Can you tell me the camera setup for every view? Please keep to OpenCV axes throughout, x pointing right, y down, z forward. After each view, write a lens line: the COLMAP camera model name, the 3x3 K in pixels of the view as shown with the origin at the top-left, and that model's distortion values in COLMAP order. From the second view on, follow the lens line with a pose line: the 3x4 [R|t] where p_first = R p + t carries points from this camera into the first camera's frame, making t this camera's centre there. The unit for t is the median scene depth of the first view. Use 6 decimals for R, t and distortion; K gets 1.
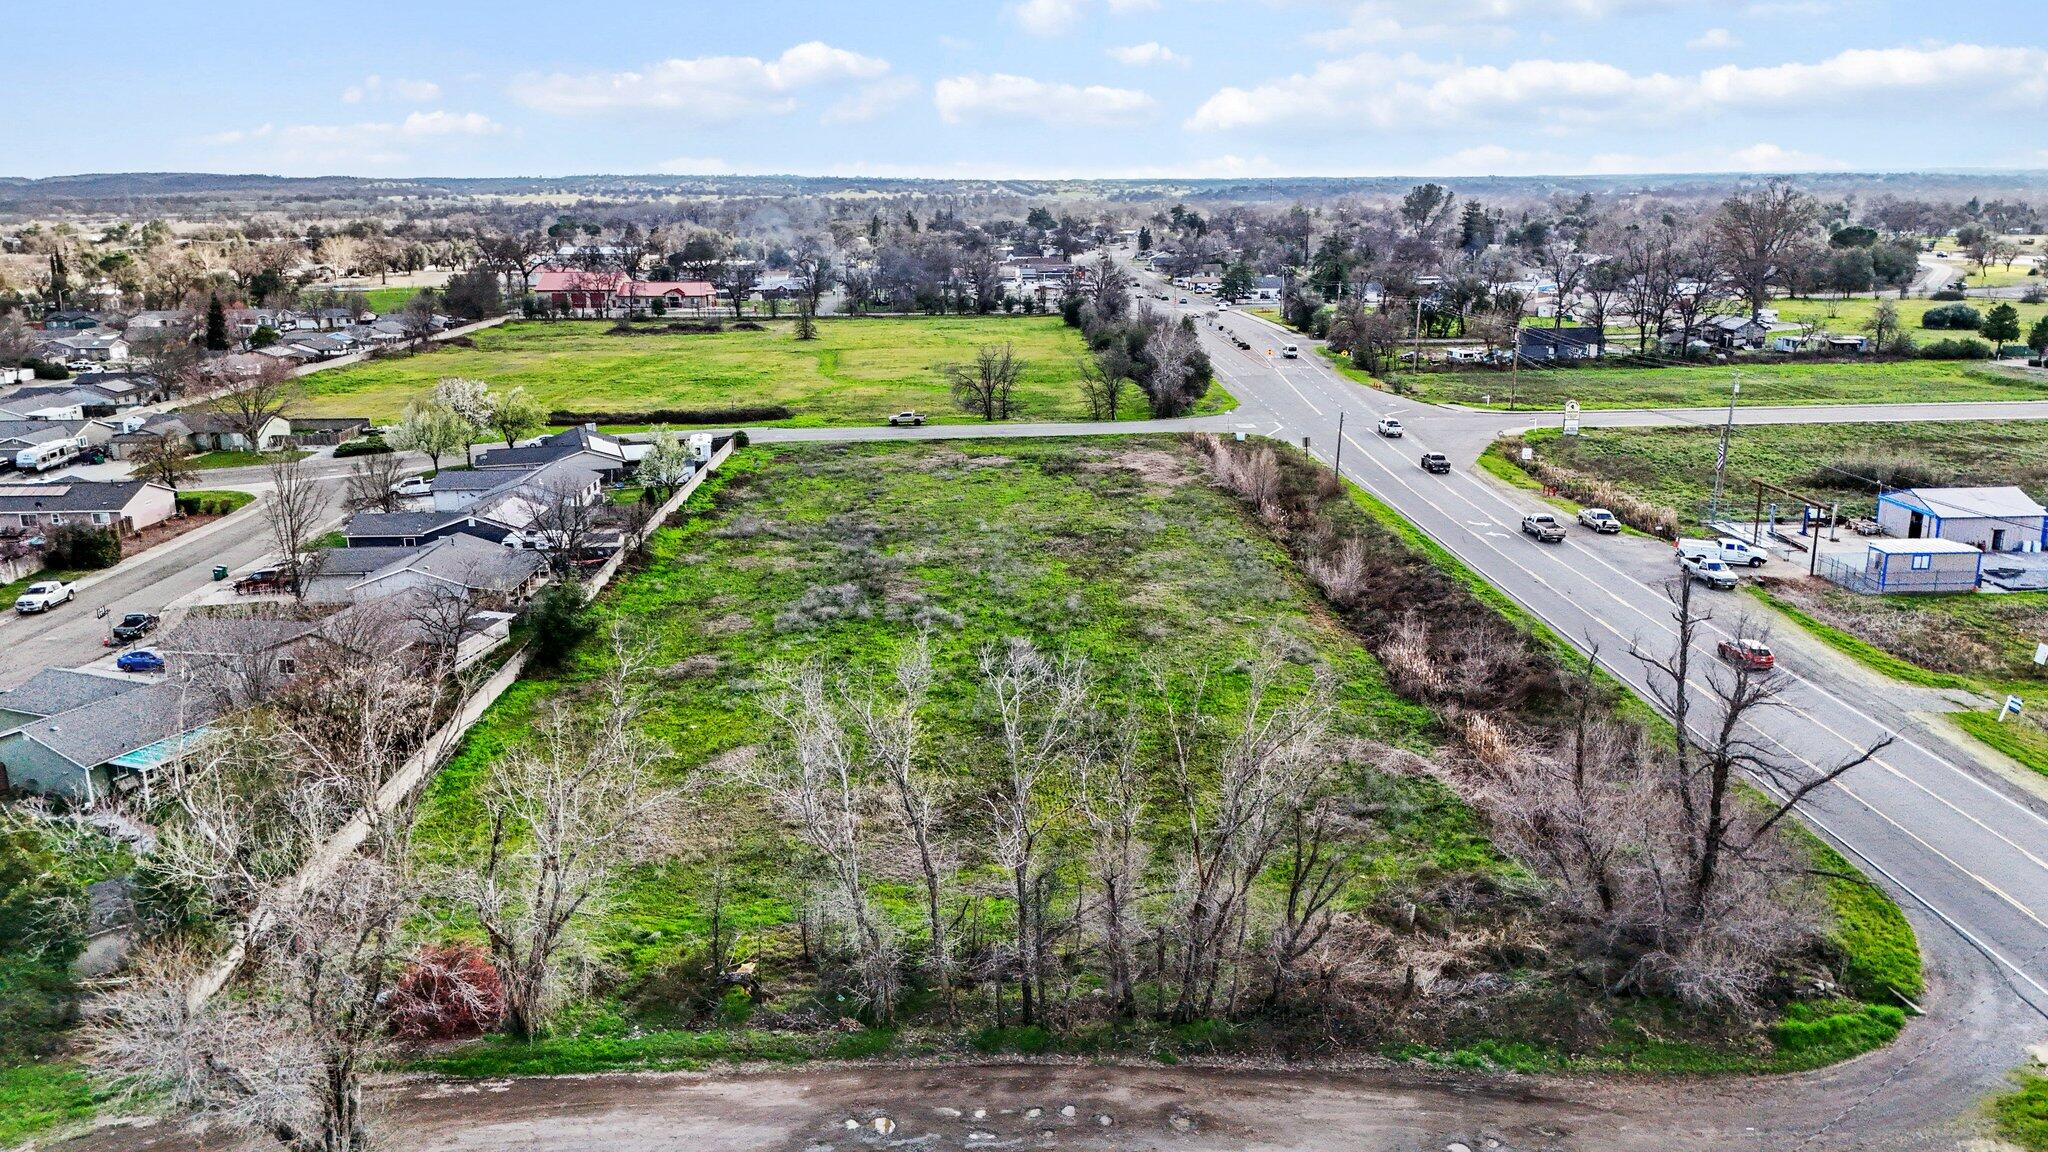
lens RADIAL K [[1539.8, 0, 1025.9], [0, 1539.8, 657.7], [0, 0, 1]] dist [0.100752, -0.168016]
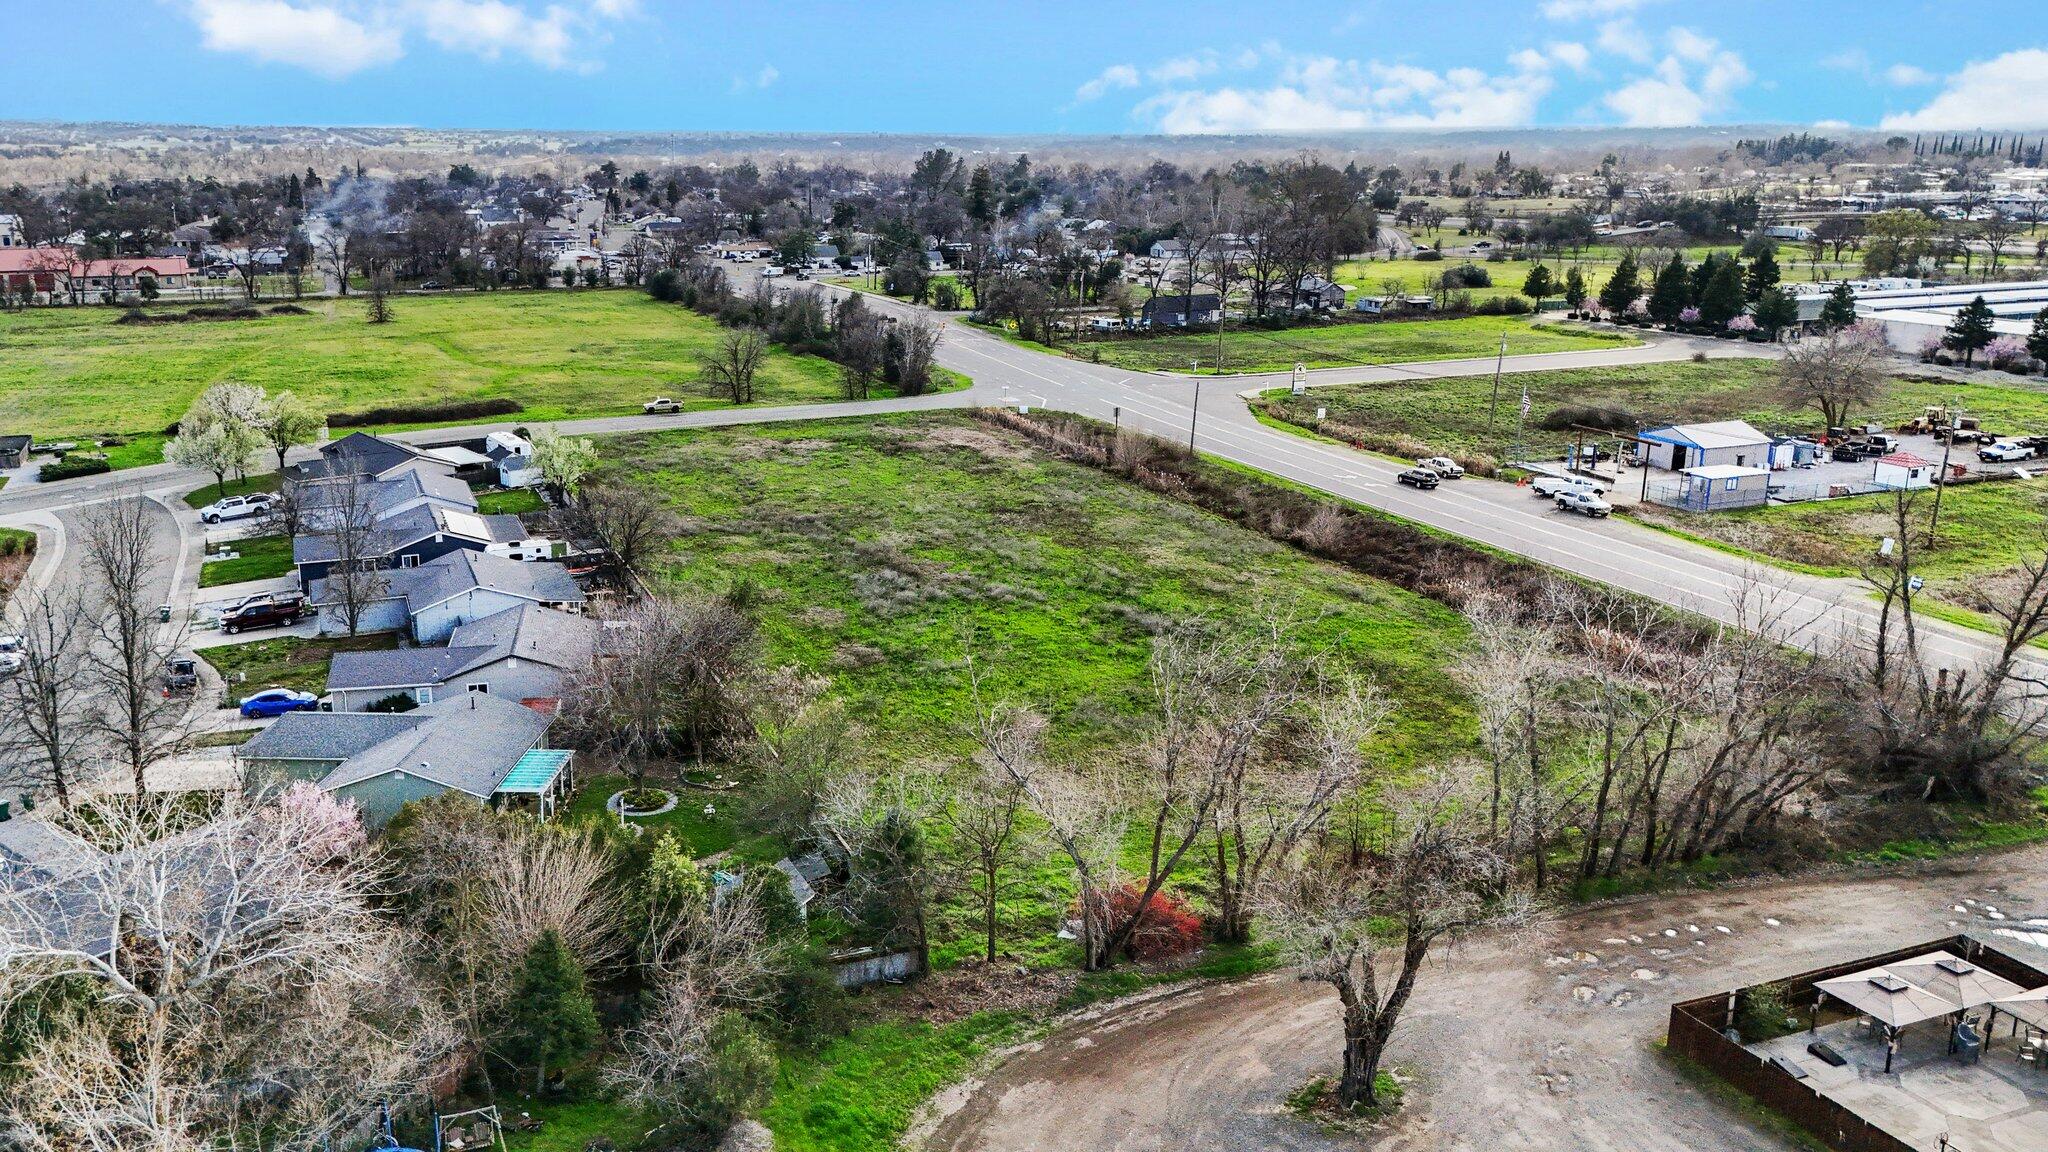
lens RADIAL K [[1719.2, 0, 981.1], [0, 1719.2, 580.7], [0, 0, 1]] dist [0.054042, -0.005001]
pose [[0.938995, -0.078784, 0.334786, -0.442562], [0.093316, 0.995256, -0.027522, -0.003904], [-0.331029, 0.057084, 0.941892, -0.078479]]
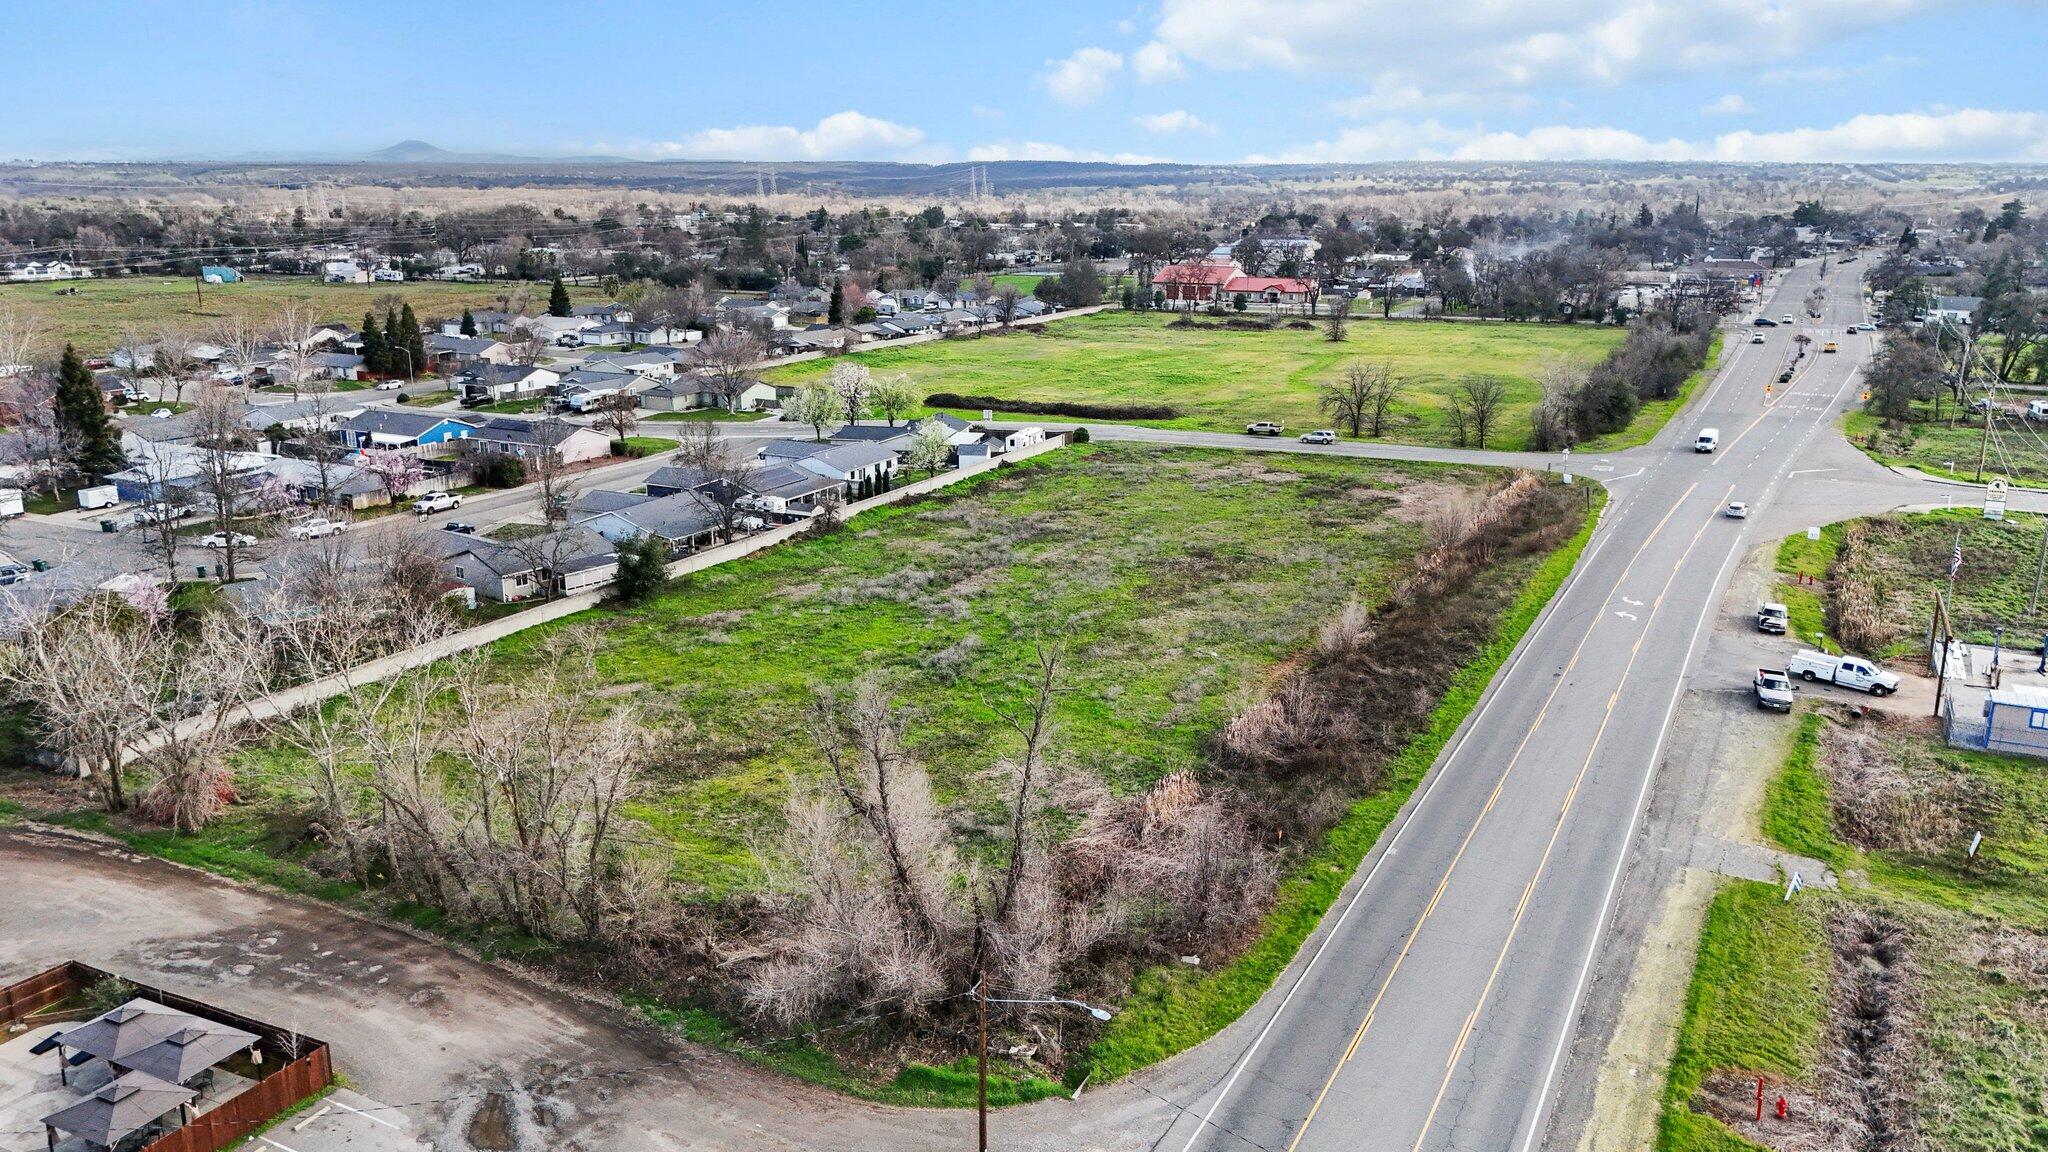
lens RADIAL K [[1540.4, 0, 1024.0], [0, 1540.4, 576.0], [0, 0, 1]] dist [0.042493, -0.004027]
pose [[0.872001, 0.134293, -0.470723, 0.493401], [-0.151898, 0.988396, 0.000595, -0.056720], [0.465341, 0.070983, 0.882281, 0.025596]]
